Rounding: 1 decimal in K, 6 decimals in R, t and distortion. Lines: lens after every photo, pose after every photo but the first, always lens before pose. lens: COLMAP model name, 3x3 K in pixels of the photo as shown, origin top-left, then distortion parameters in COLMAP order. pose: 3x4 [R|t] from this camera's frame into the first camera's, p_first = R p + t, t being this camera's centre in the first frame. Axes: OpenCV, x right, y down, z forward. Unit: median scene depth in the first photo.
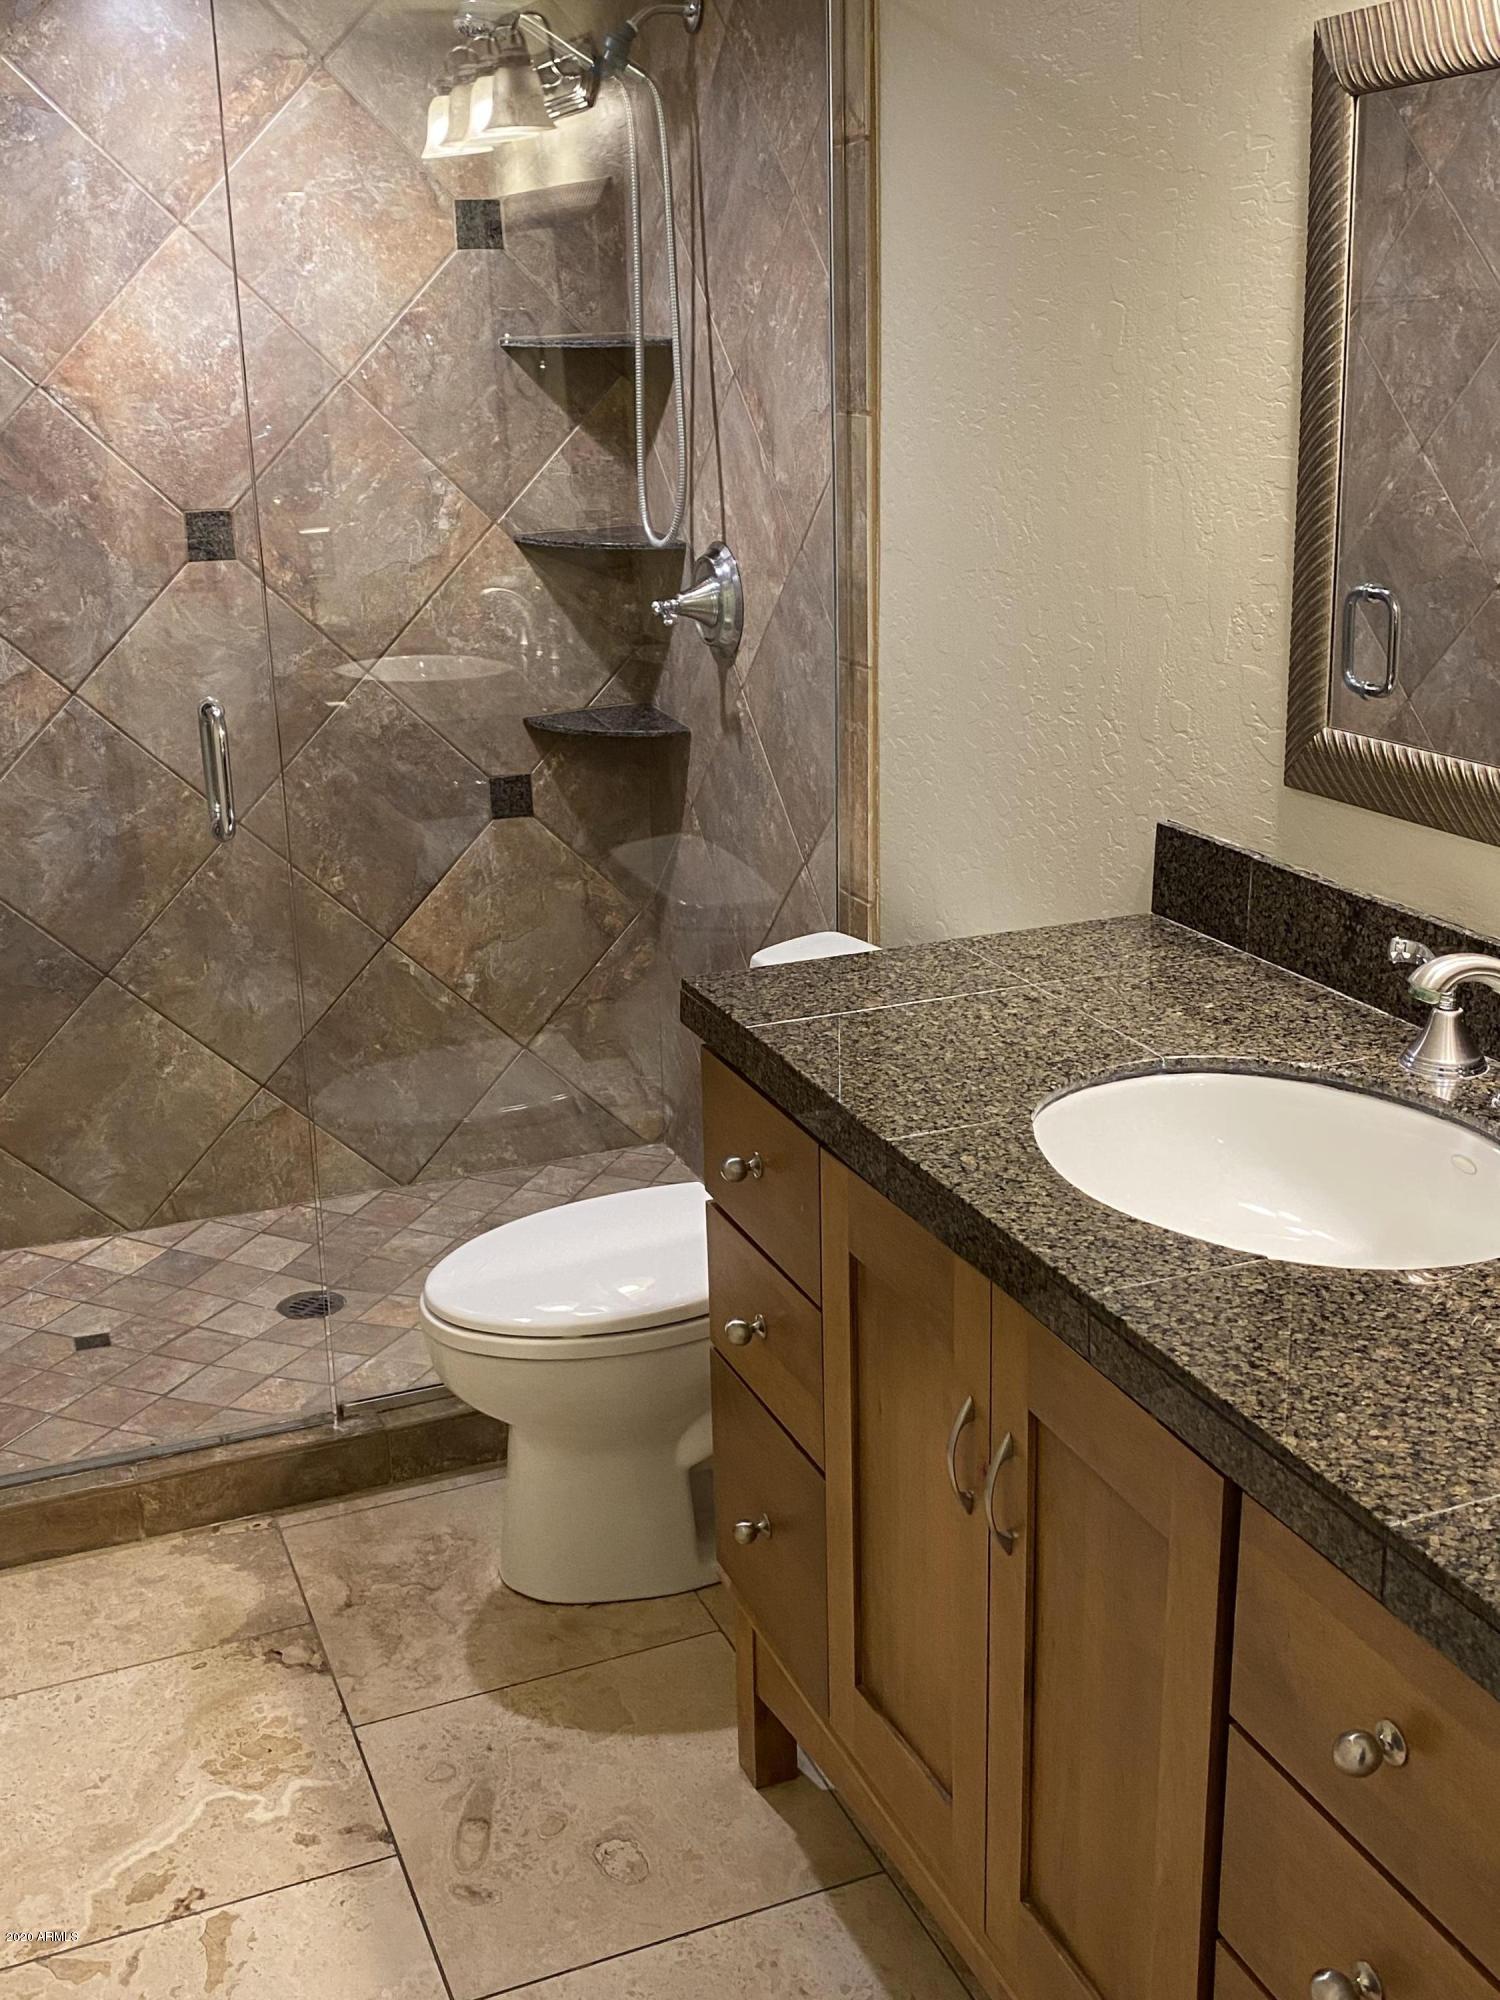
lens RADIAL K [[2098.4, 0, 767.6], [0, 2098.4, 1000.2], [0, 0, 1]] dist [0.148642, -0.402066]
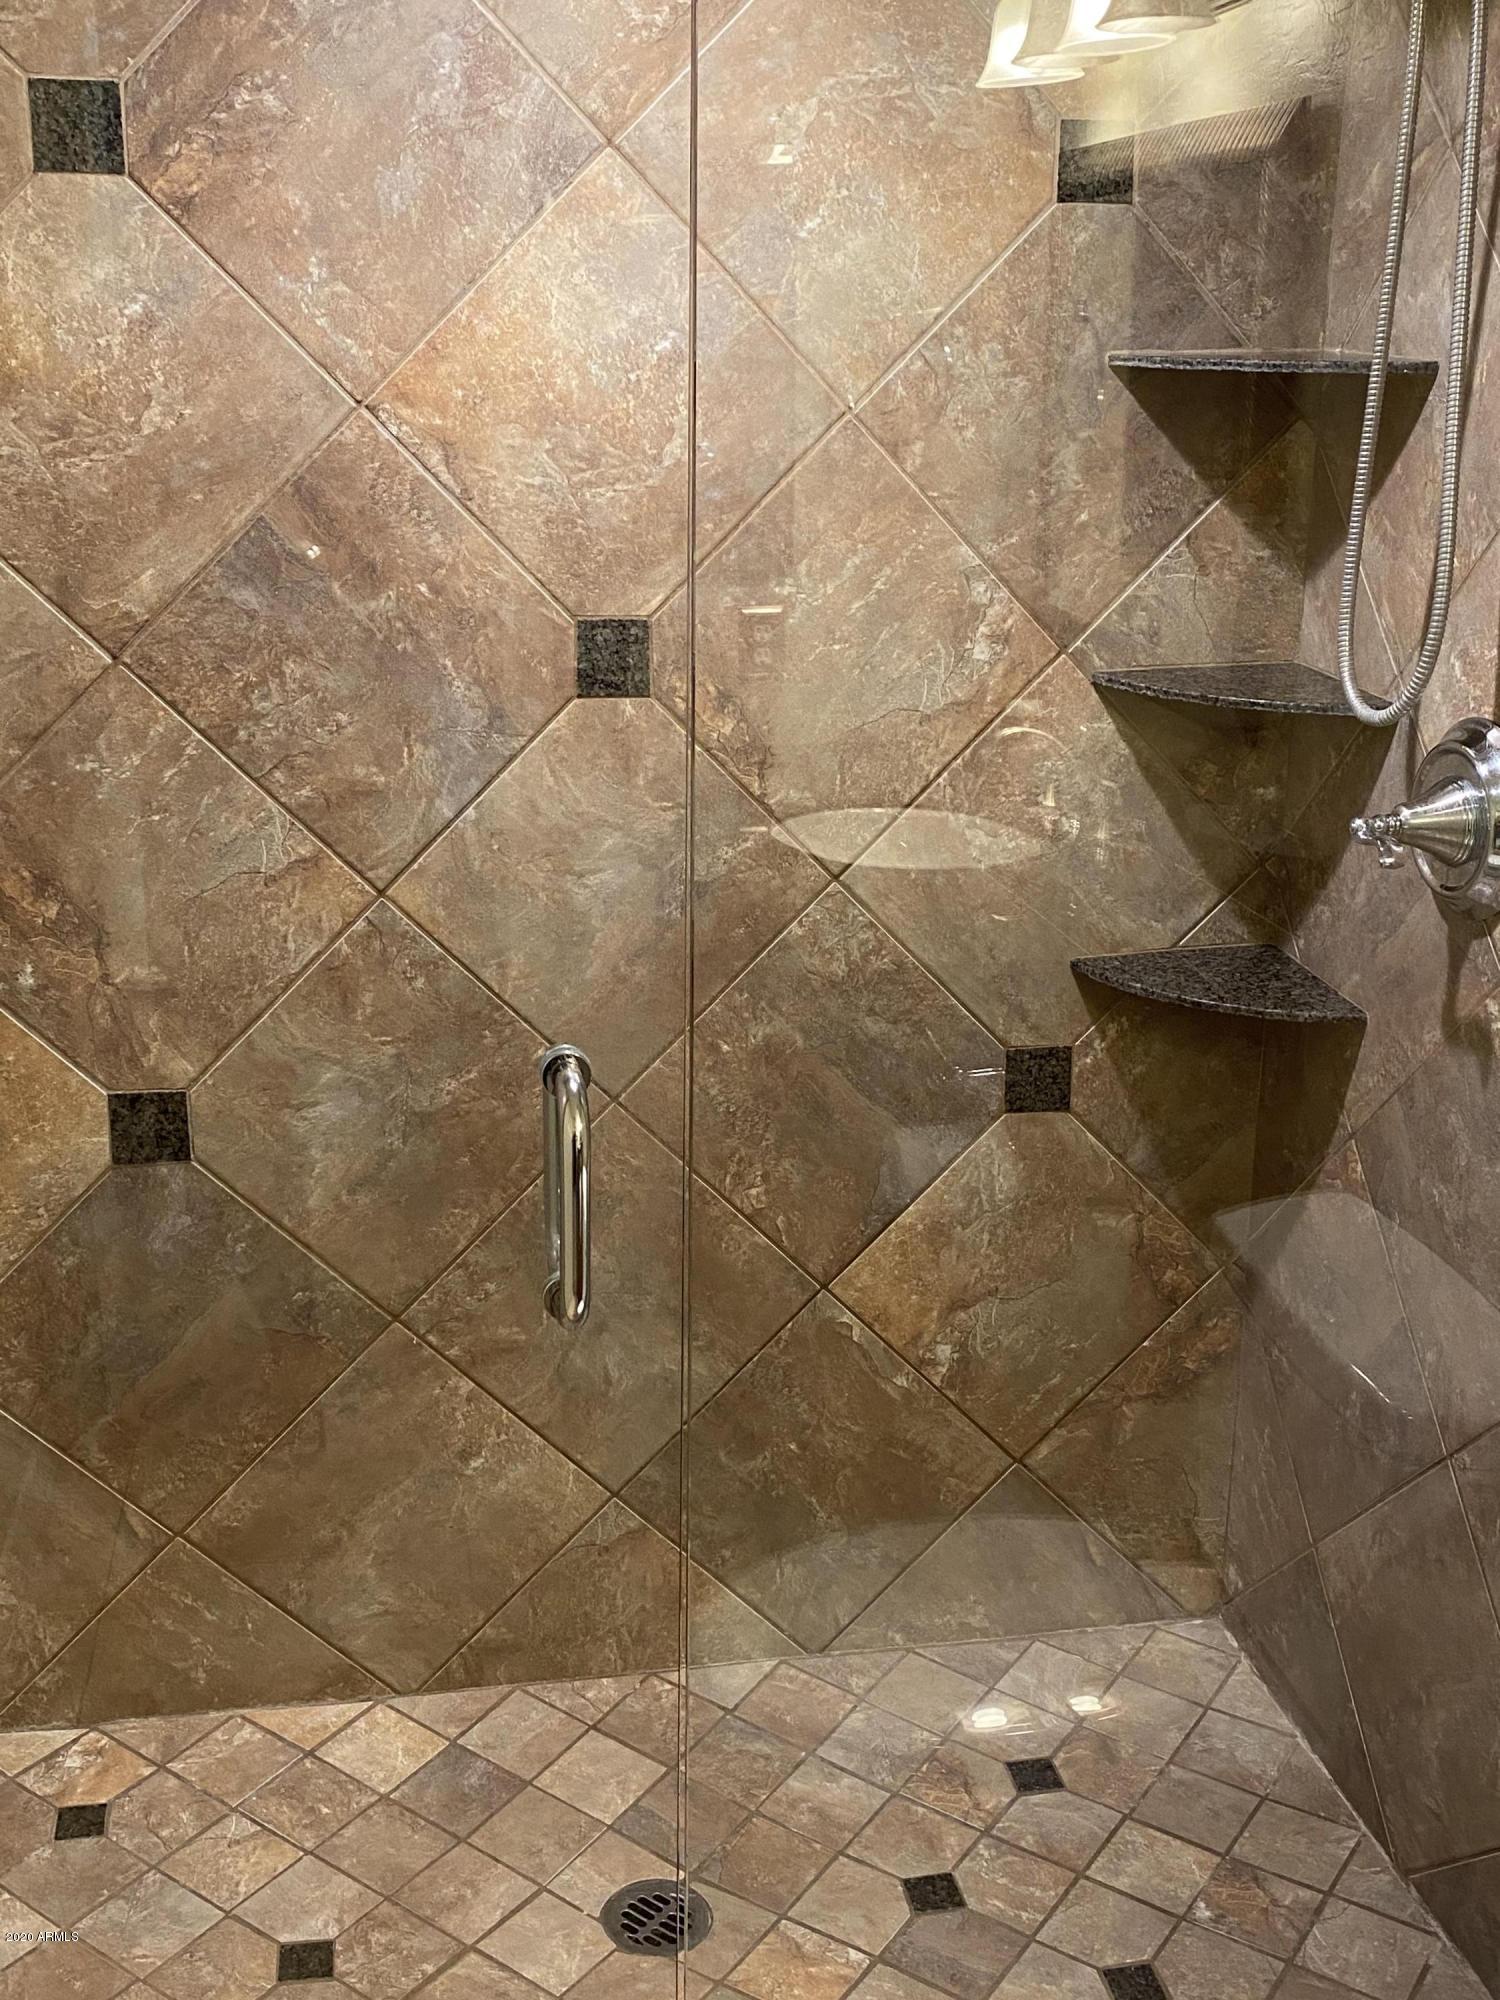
lens RADIAL K [[2098.4, 0, 767.6], [0, 2098.4, 1000.2], [0, 0, 1]] dist [0.148642, -0.402066]
pose [[0.980546, 0.086798, -0.176056, -0.102773], [-0.089285, 0.995987, -0.006238, -0.121119], [0.174808, 0.021836, 0.984360, 0.410430]]
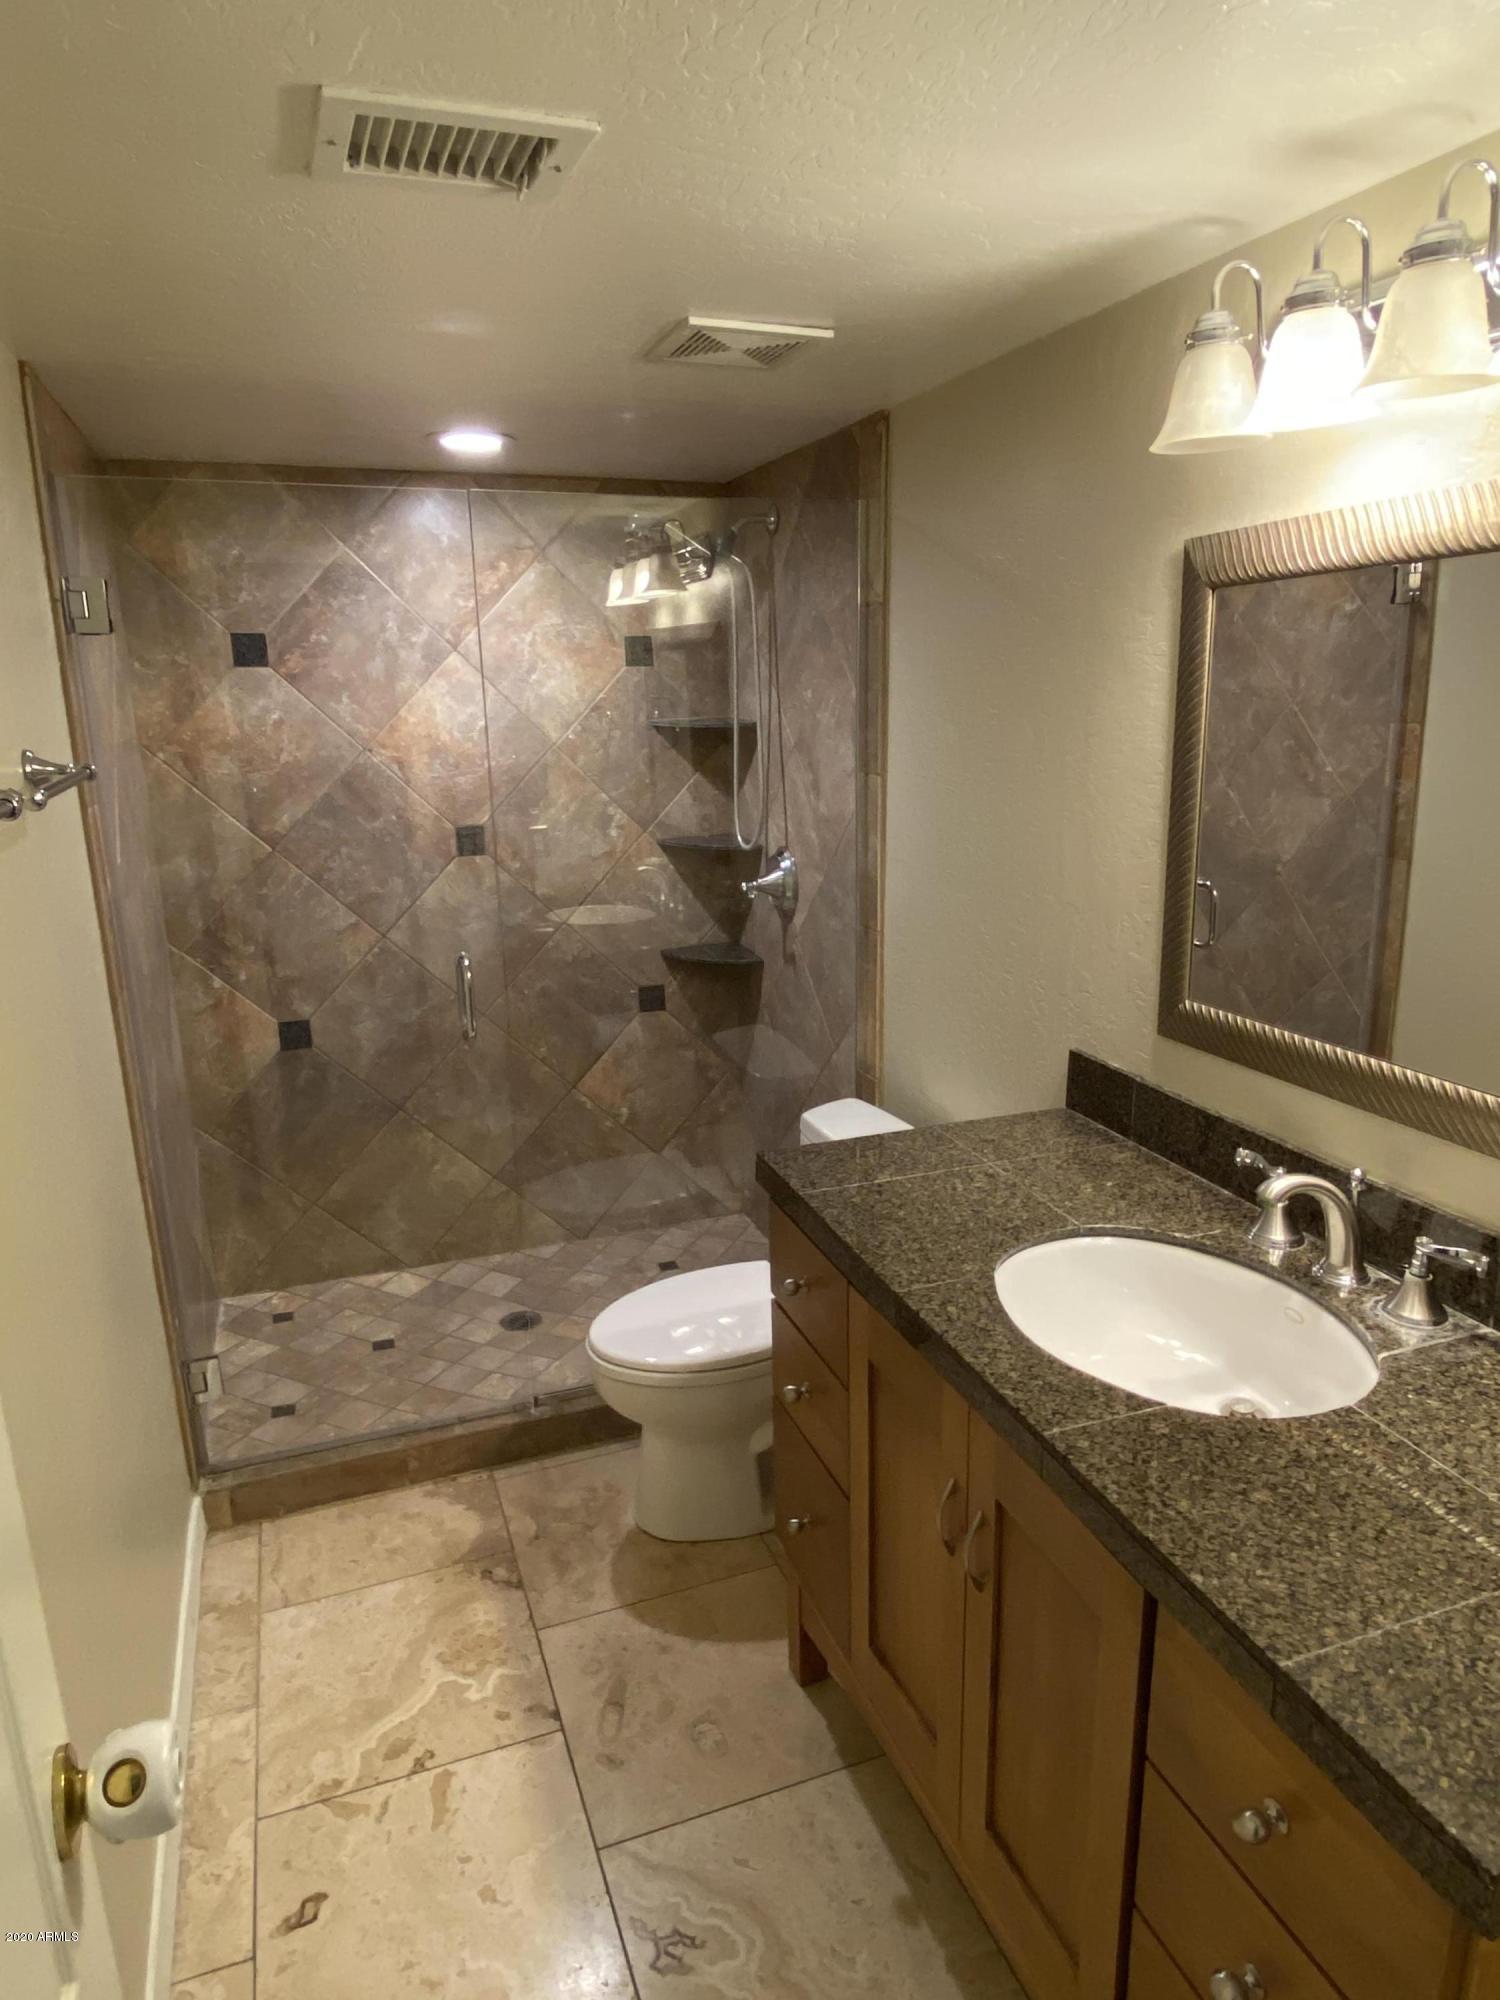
lens RADIAL K [[1259.6, 0, 762.8], [0, 1259.6, 1031.7], [0, 0, 1]] dist [0.086560, -0.098705]
pose [[0.999298, 0.011565, -0.035640, -0.003139], [-0.013075, 0.999014, -0.042419, -0.035253], [0.035114, 0.042855, 0.998464, 0.048796]]
